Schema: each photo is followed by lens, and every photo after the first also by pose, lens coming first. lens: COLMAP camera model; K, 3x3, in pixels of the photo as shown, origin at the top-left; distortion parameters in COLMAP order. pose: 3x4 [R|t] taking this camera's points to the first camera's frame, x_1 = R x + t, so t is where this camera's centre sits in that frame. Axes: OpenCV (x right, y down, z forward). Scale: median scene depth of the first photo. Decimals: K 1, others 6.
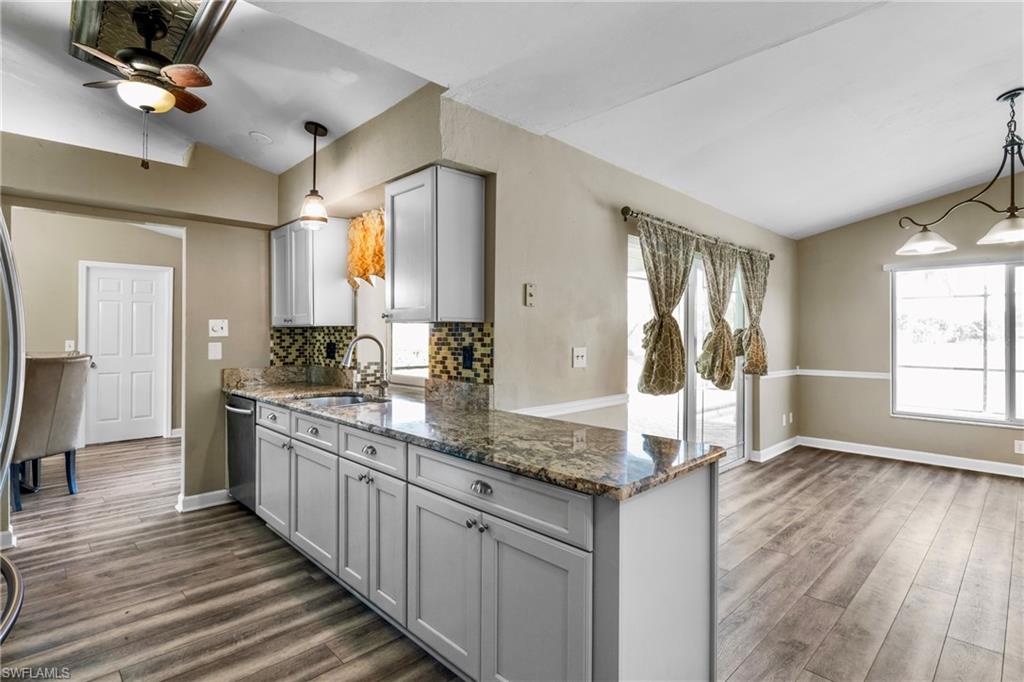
lens RADIAL K [[509.7, 0, 510.9], [0, 509.7, 333.6], [0, 0, 1]] dist [-0.001368, -0.000981]
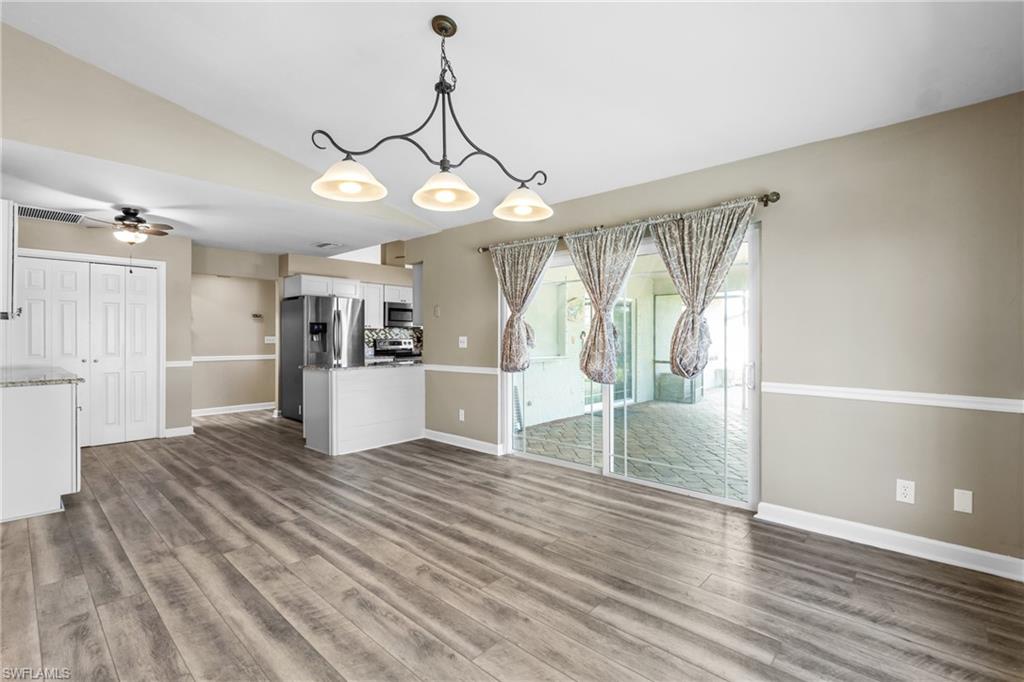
lens RADIAL K [[463.5, 0, 512.0], [0, 463.5, 341.0], [0, 0, 1]] dist [-0.000474, -0.000127]
pose [[0.059637, 0.002437, -0.998217, 1.838306], [0.002210, 0.999994, 0.002573, 0.040967], [0.998218, -0.002360, 0.059631, 1.119239]]
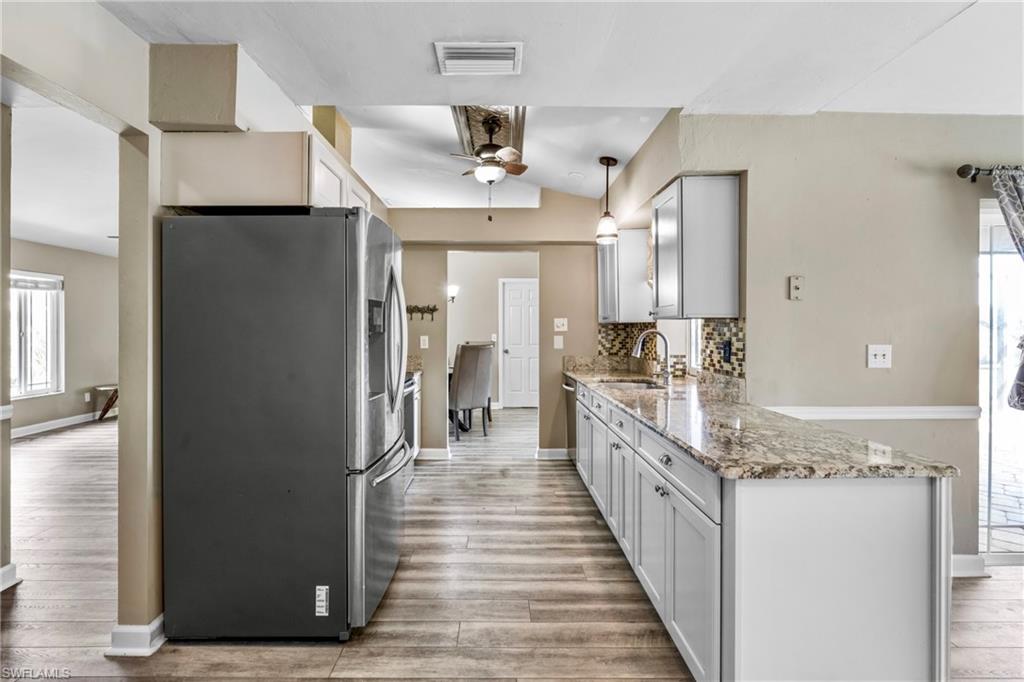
lens RADIAL K [[509.0, 0, 499.2], [0, 509.0, 334.8], [0, 0, 1]] dist [0.014831, -0.000307]
pose [[0.718865, 0.006358, -0.695121, 0.288210], [0.001505, 0.999942, 0.010703, 0.000670], [0.695148, -0.008740, 0.718813, -0.066575]]
